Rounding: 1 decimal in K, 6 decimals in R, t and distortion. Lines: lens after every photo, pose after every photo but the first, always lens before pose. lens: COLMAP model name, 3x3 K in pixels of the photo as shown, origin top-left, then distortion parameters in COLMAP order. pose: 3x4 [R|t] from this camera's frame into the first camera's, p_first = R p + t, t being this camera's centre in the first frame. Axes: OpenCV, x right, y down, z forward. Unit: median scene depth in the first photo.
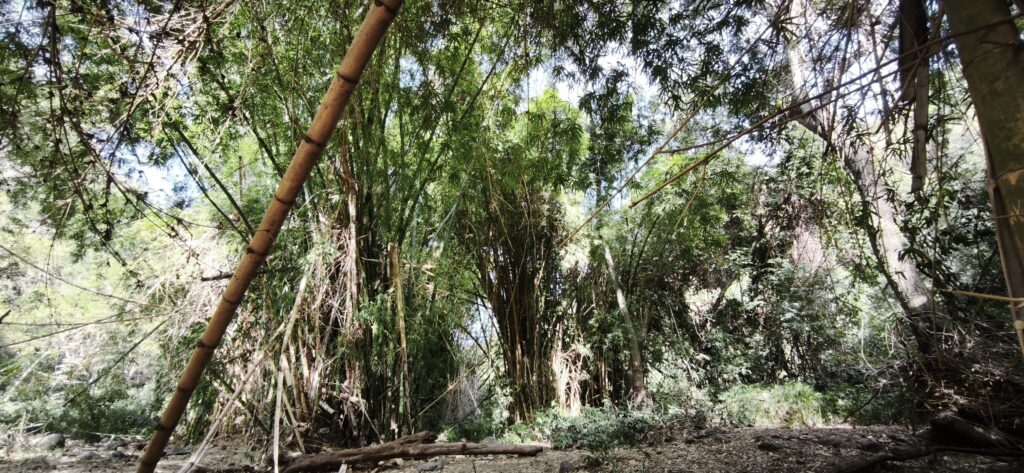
lens RADIAL K [[427.5, 0, 512.0], [0, 427.5, 236.5], [0, 0, 1]] dist [-0.001608, -0.000056]
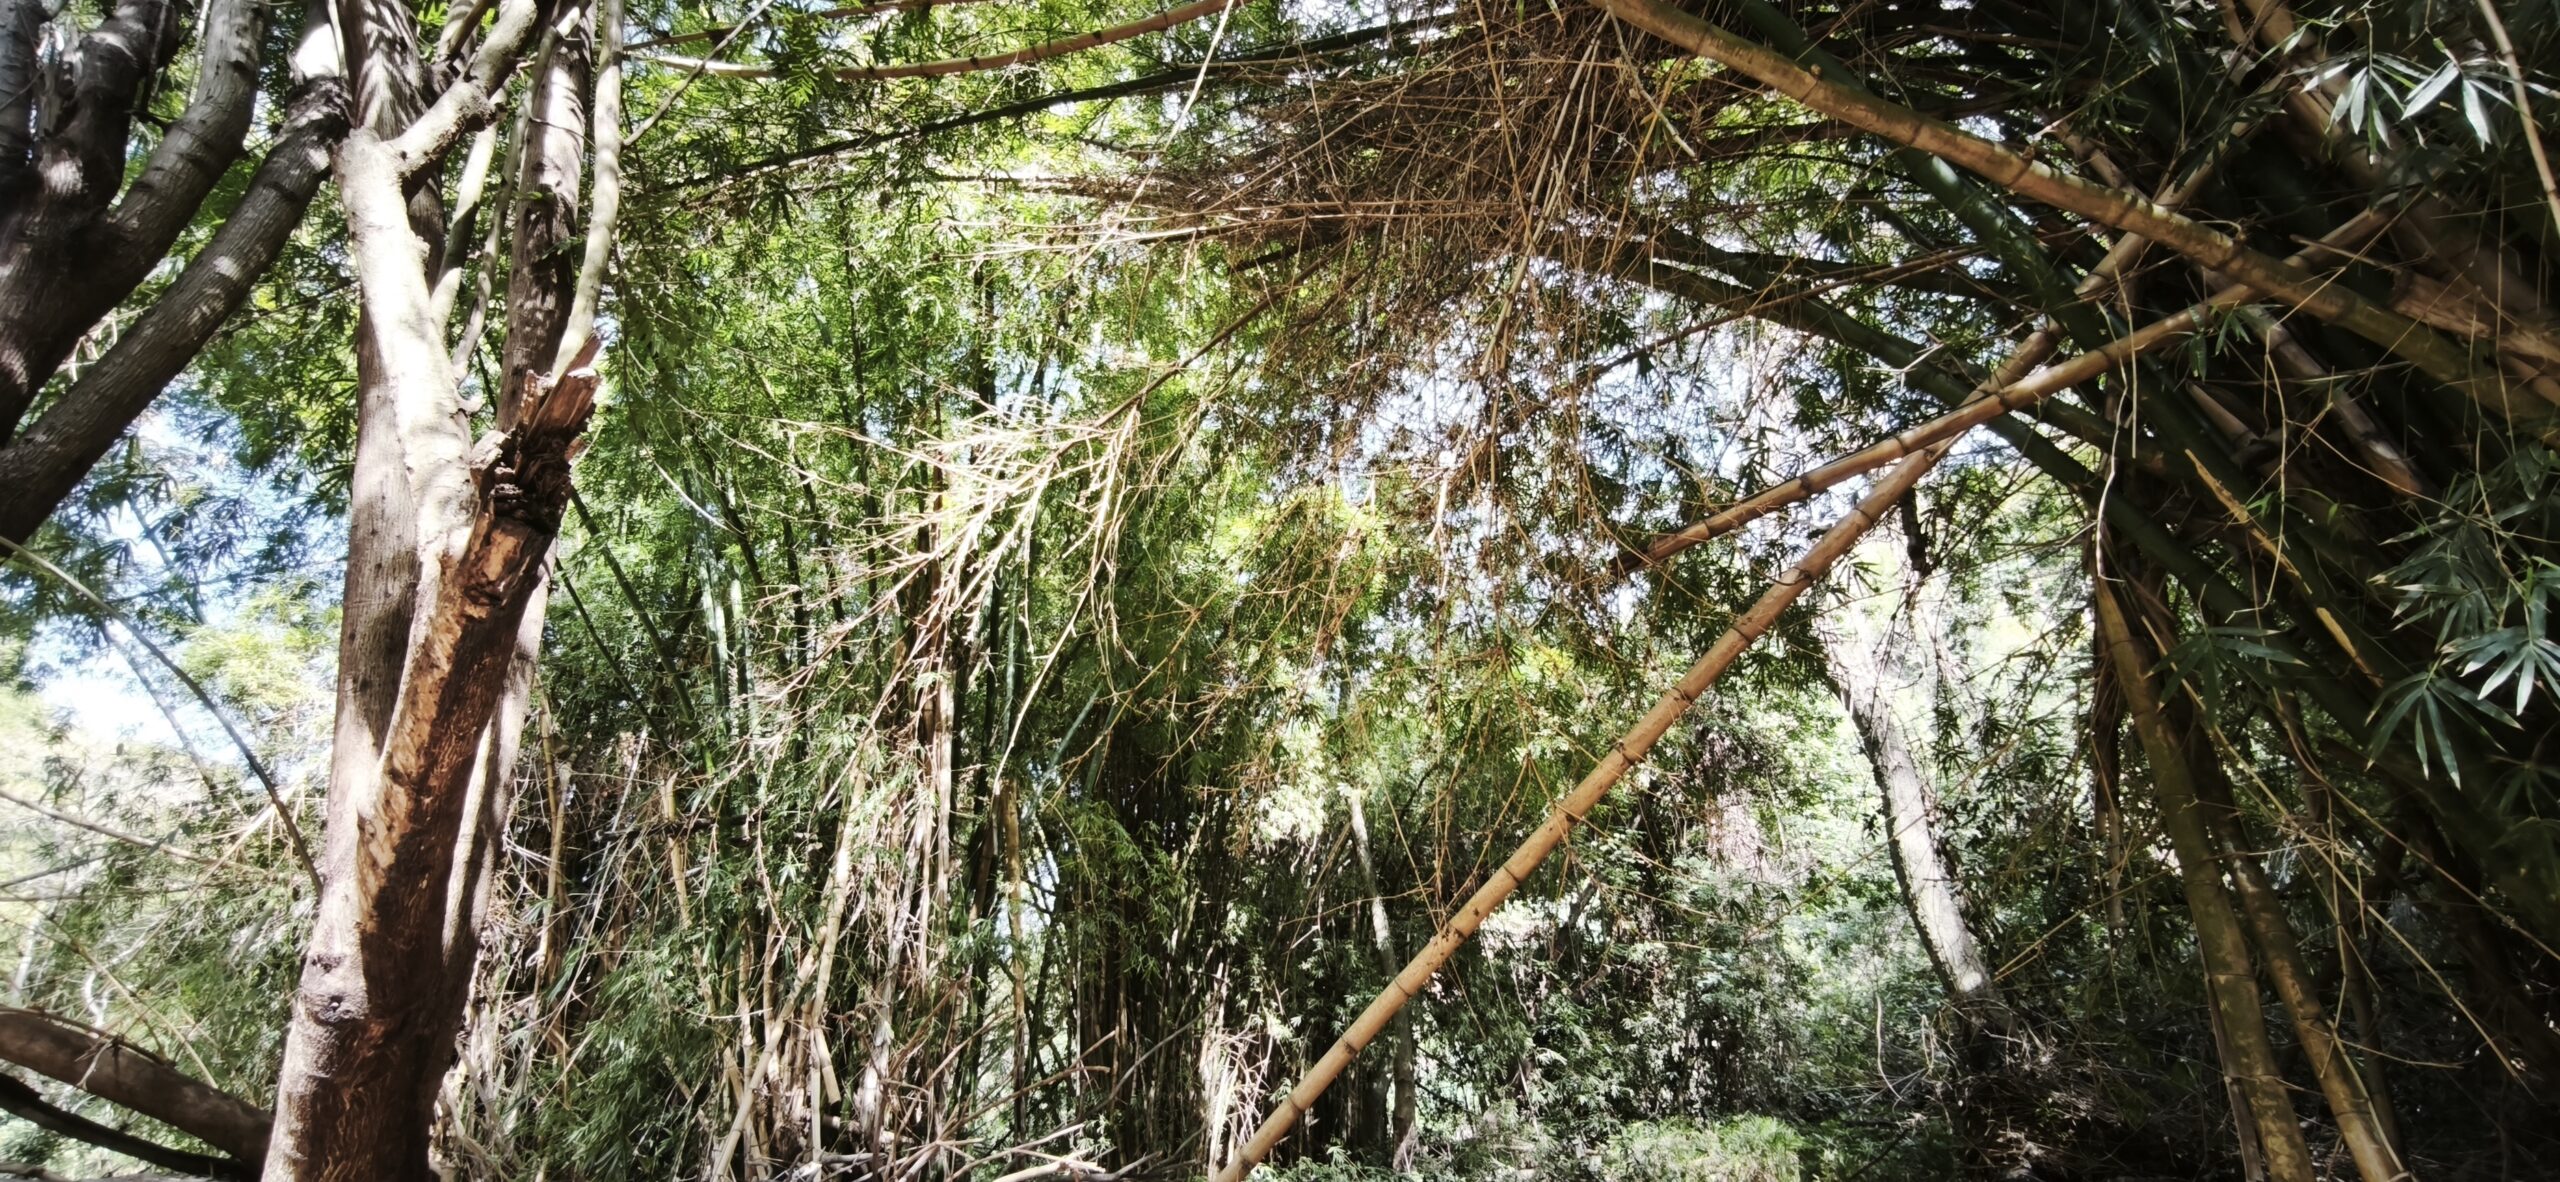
lens RADIAL K [[1068.8, 0, 1280.0], [0, 1068.8, 591.0], [0, 0, 1]] dist [-0.001608, -0.000056]
pose [[0.957497, 0.141334, 0.251445, -0.182190], [-0.110359, 0.984904, -0.133358, -0.033961], [-0.266497, 0.099940, 0.958640, -0.103943]]
